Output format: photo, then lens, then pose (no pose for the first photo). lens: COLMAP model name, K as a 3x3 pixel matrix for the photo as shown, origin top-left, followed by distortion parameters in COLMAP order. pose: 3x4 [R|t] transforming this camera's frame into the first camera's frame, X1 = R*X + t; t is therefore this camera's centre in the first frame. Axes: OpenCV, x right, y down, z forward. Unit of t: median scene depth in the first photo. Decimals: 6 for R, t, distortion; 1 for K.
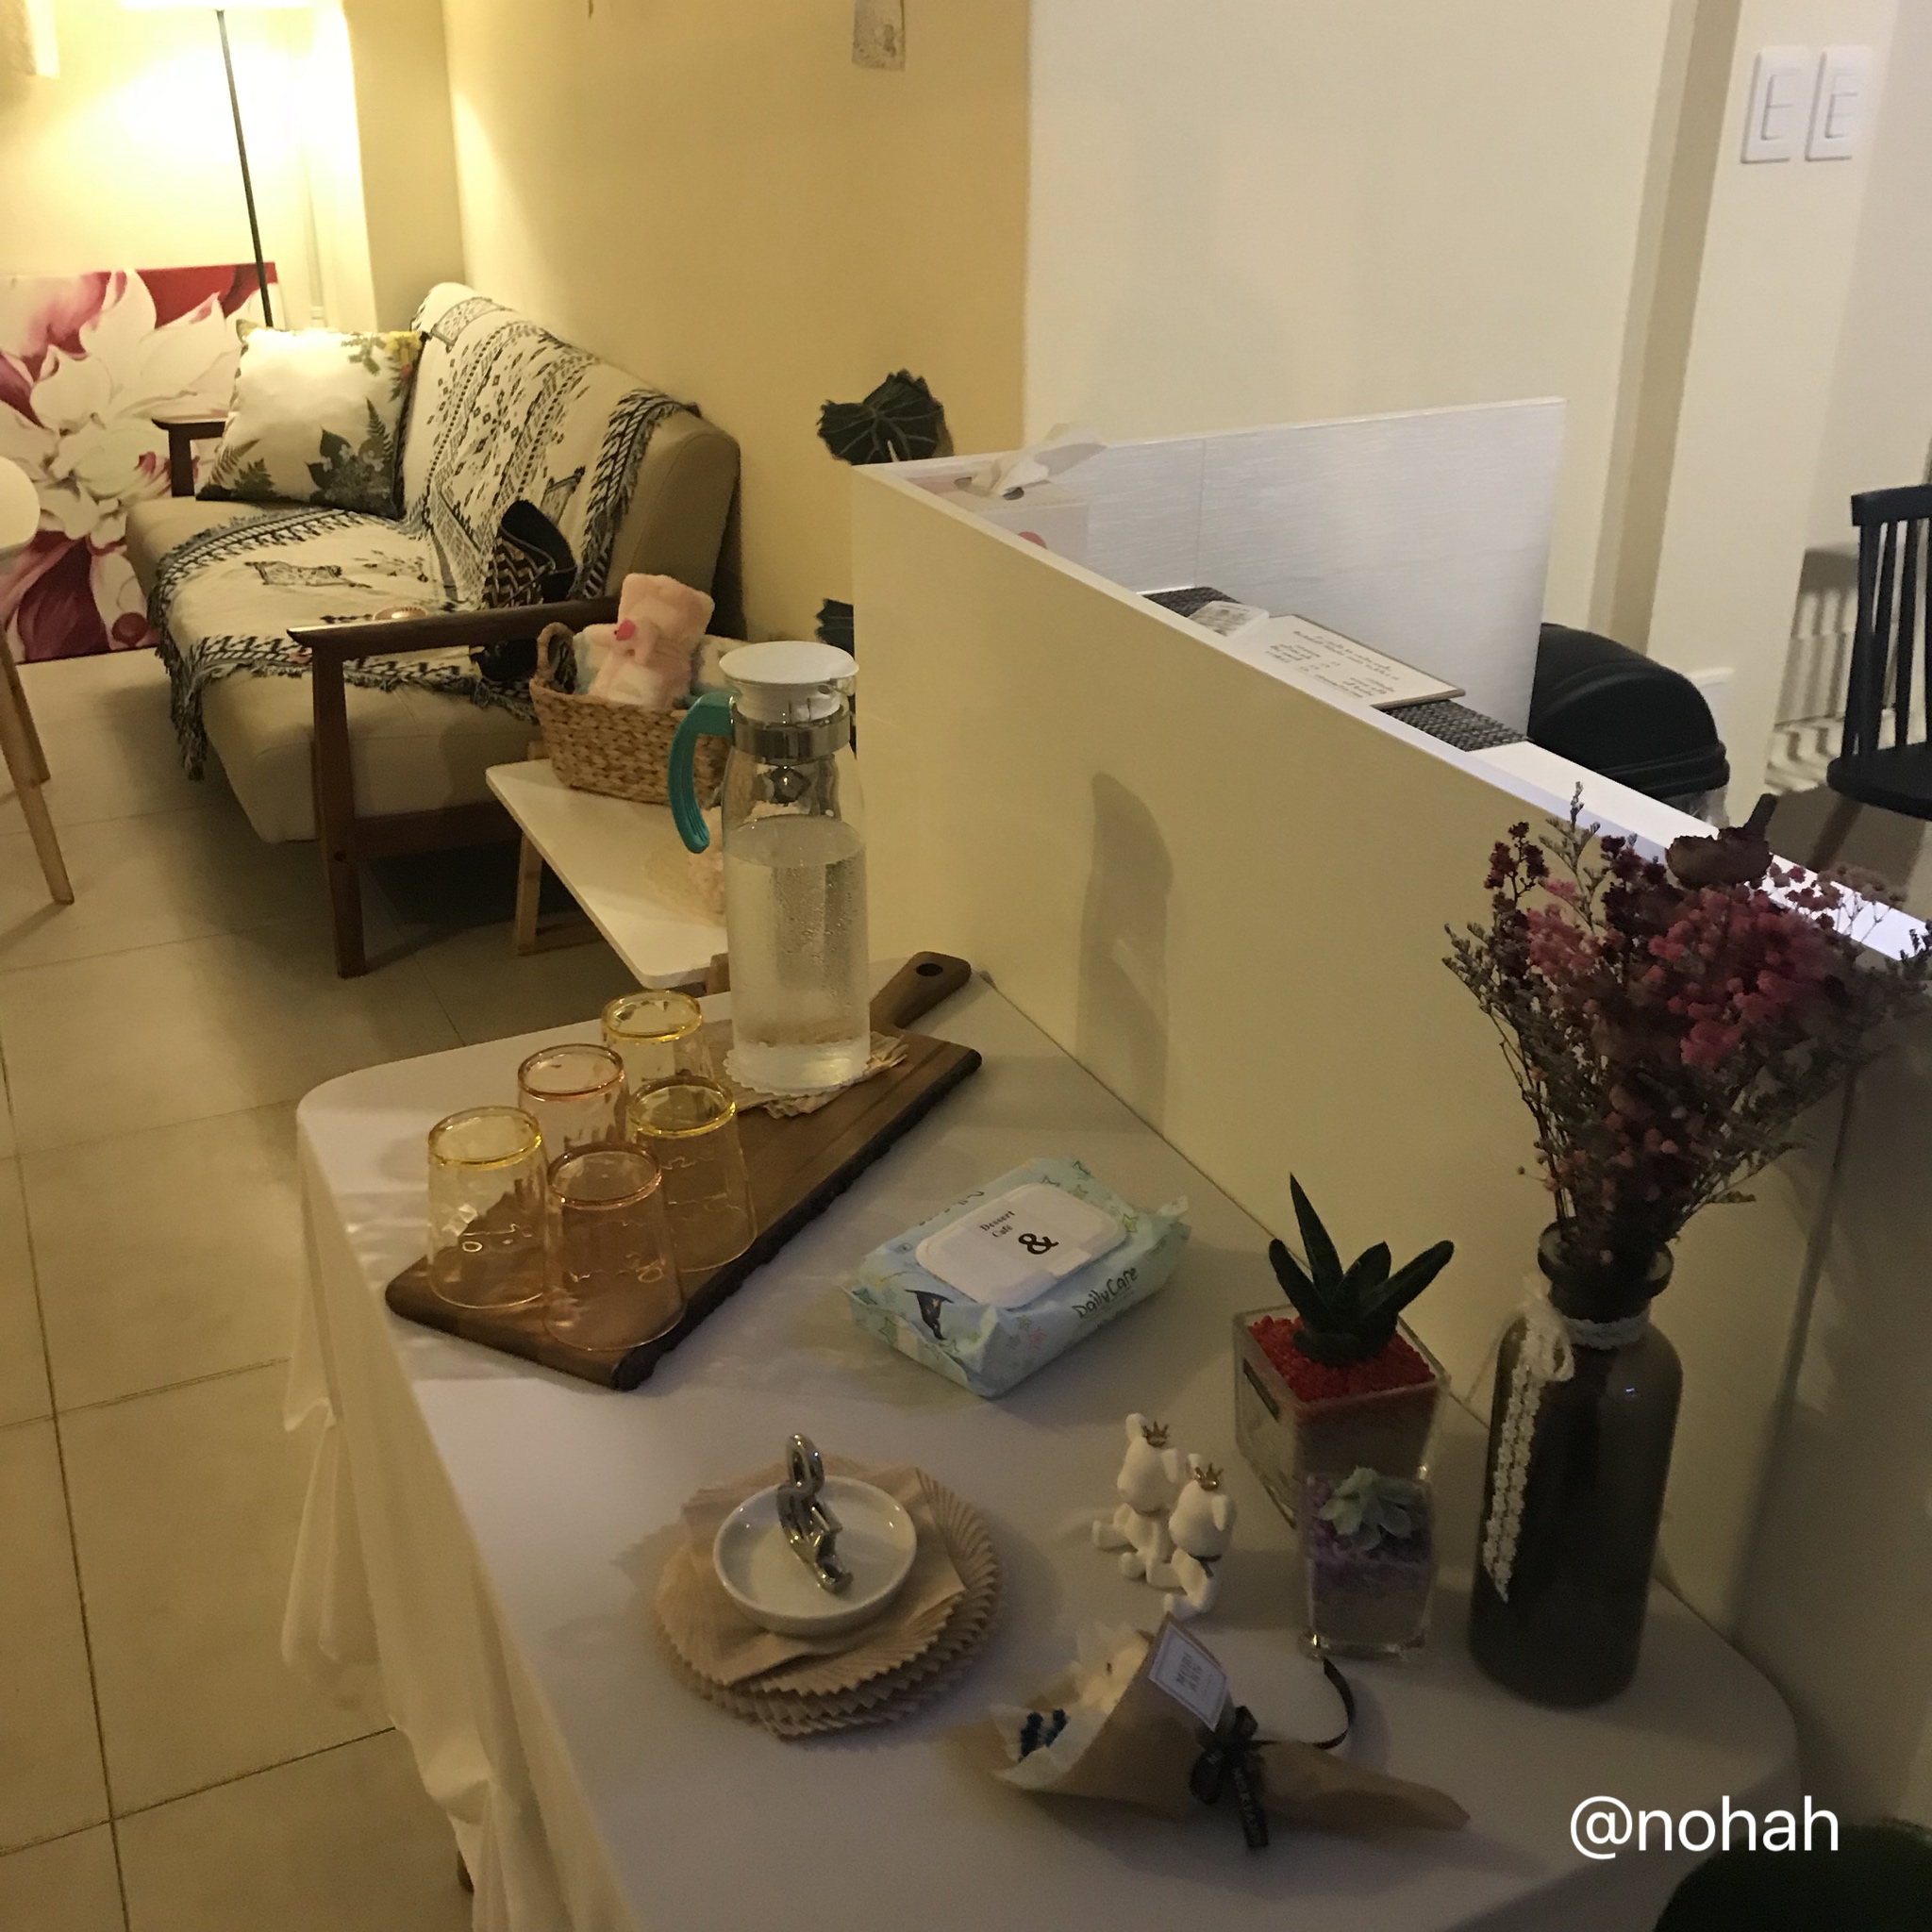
lens RADIAL K [[2143.6, 0, 942.6], [0, 2143.6, 1017.9], [0, 0, 1]] dist [-0.013981, 0.000000]
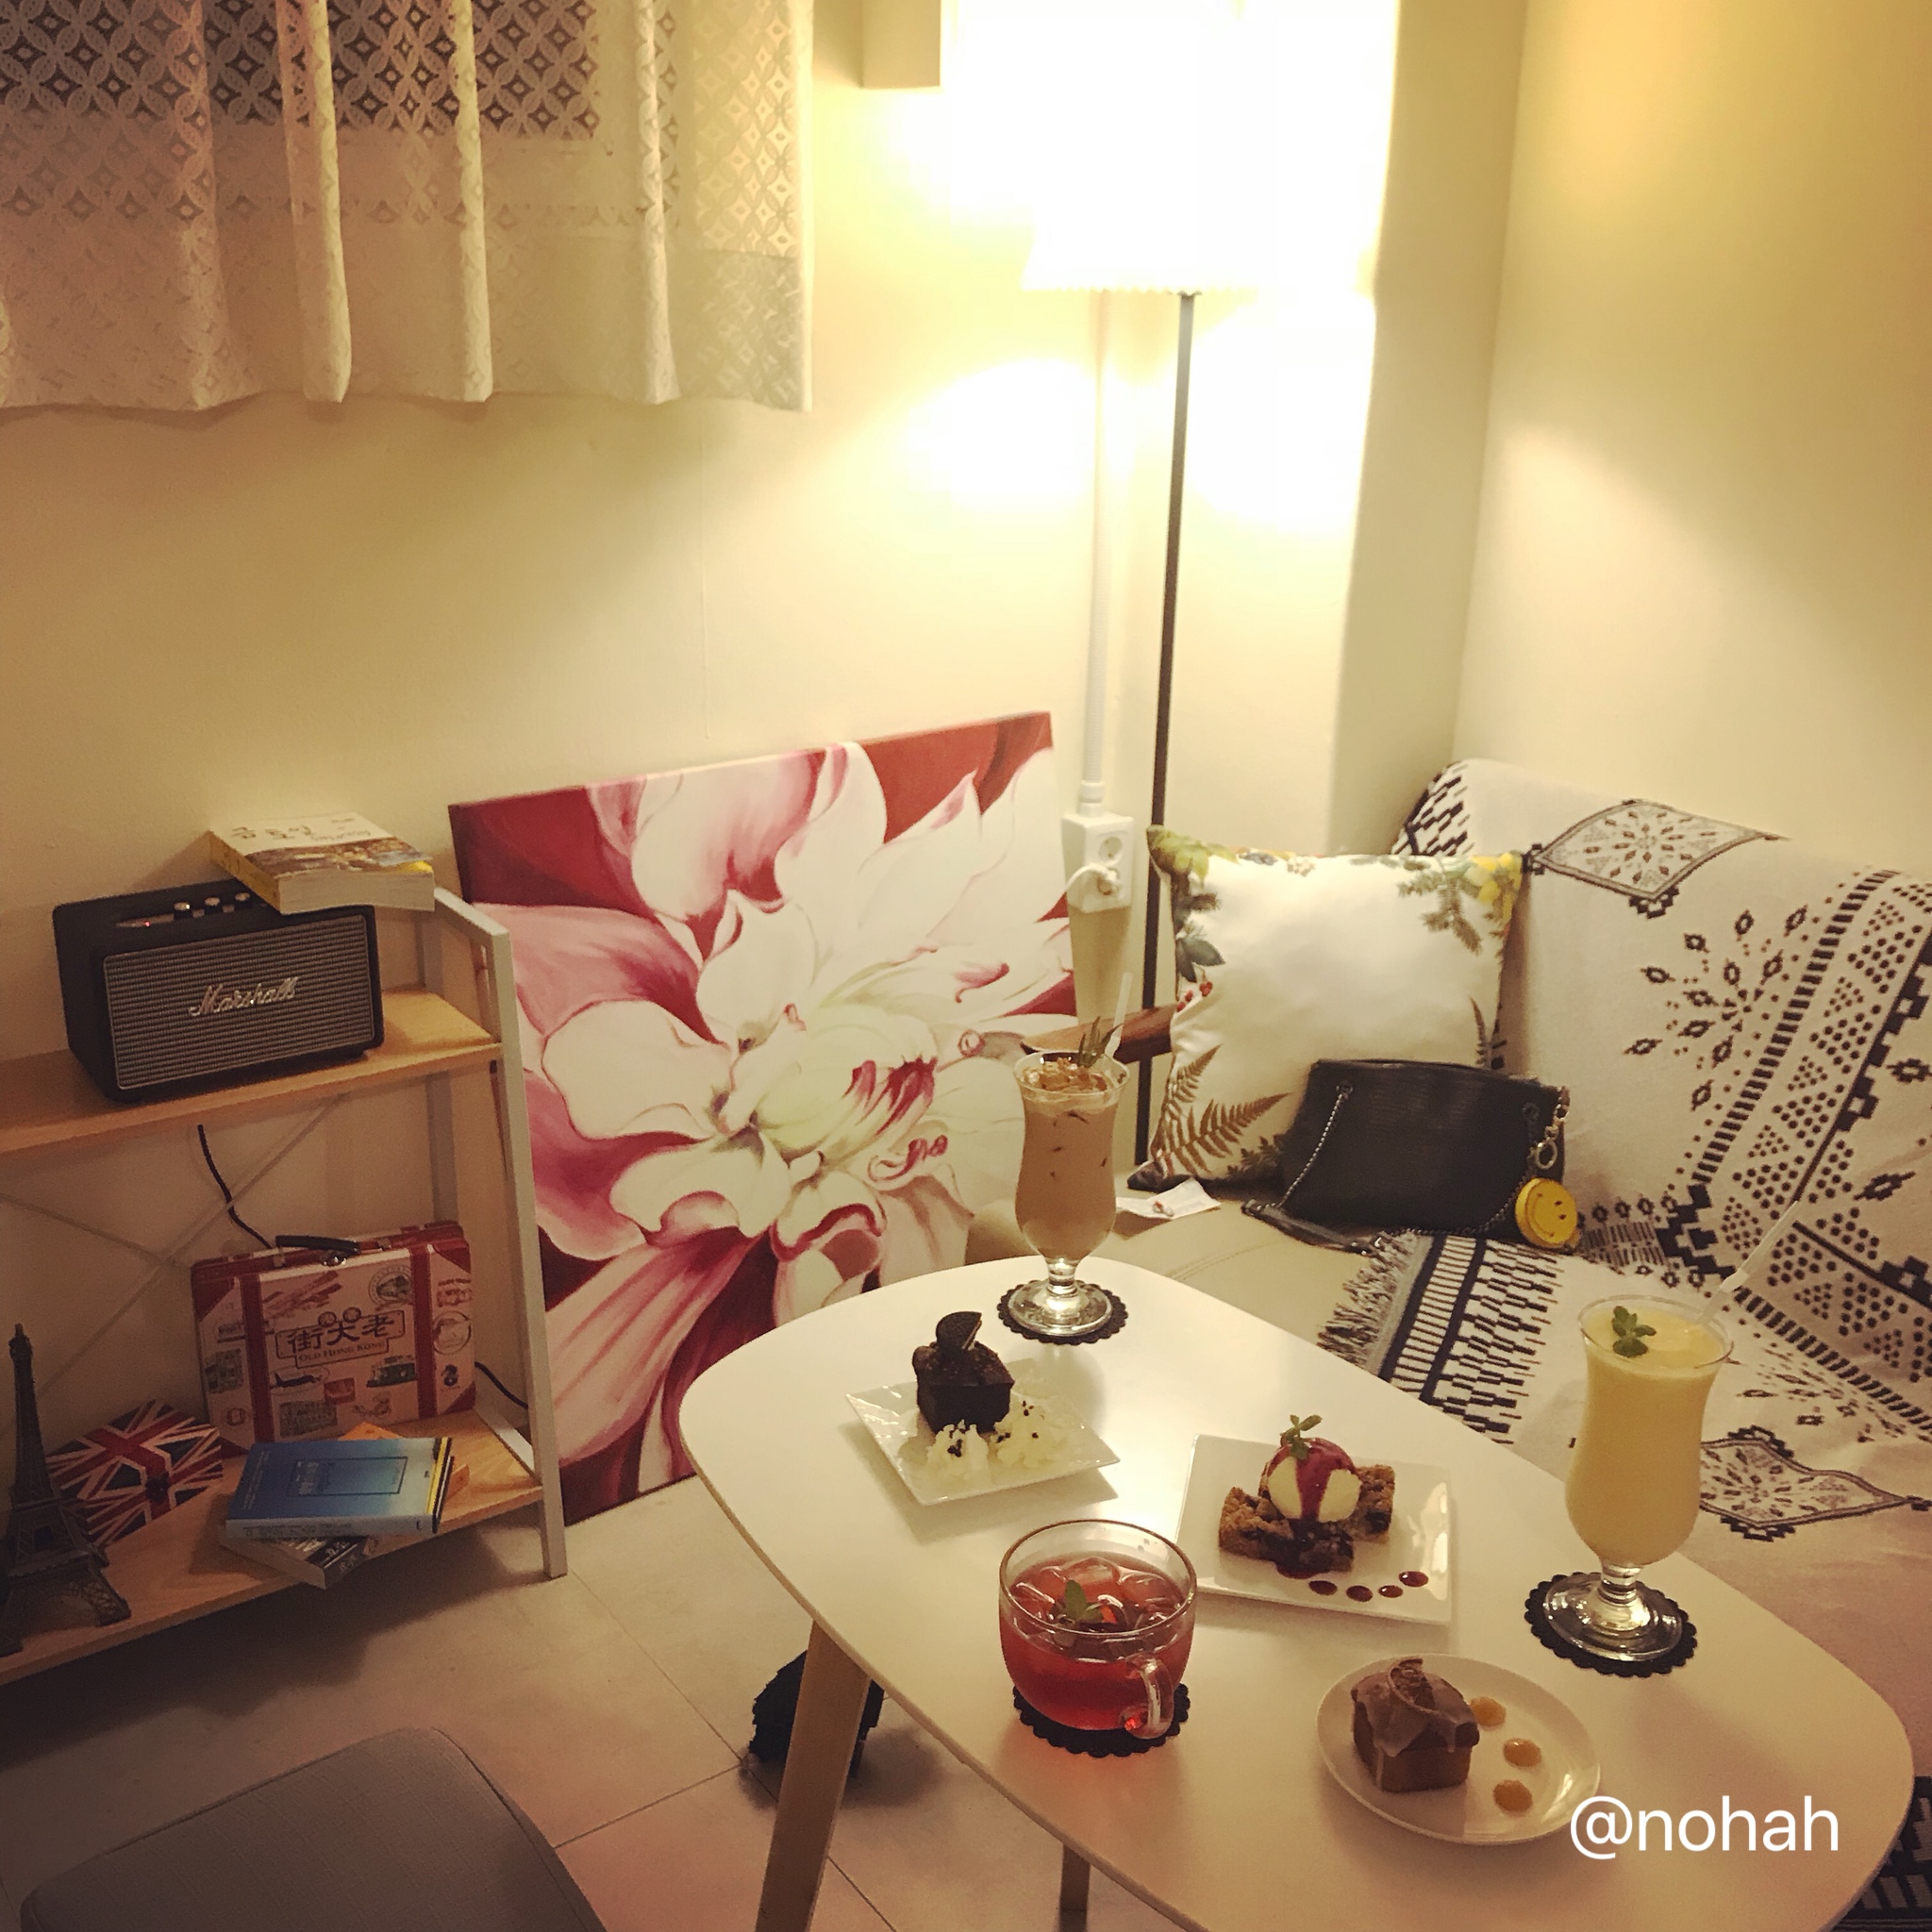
lens RADIAL K [[2143.6, 0, 901.7], [0, 2143.6, 945.6], [0, 0, 1]] dist [-0.013981, 0.000000]
pose [[0.988484, -0.050603, 0.142617, -0.447380], [0.068485, 0.989990, -0.123406, -0.230102], [-0.134945, 0.131752, 0.982055, 0.466319]]
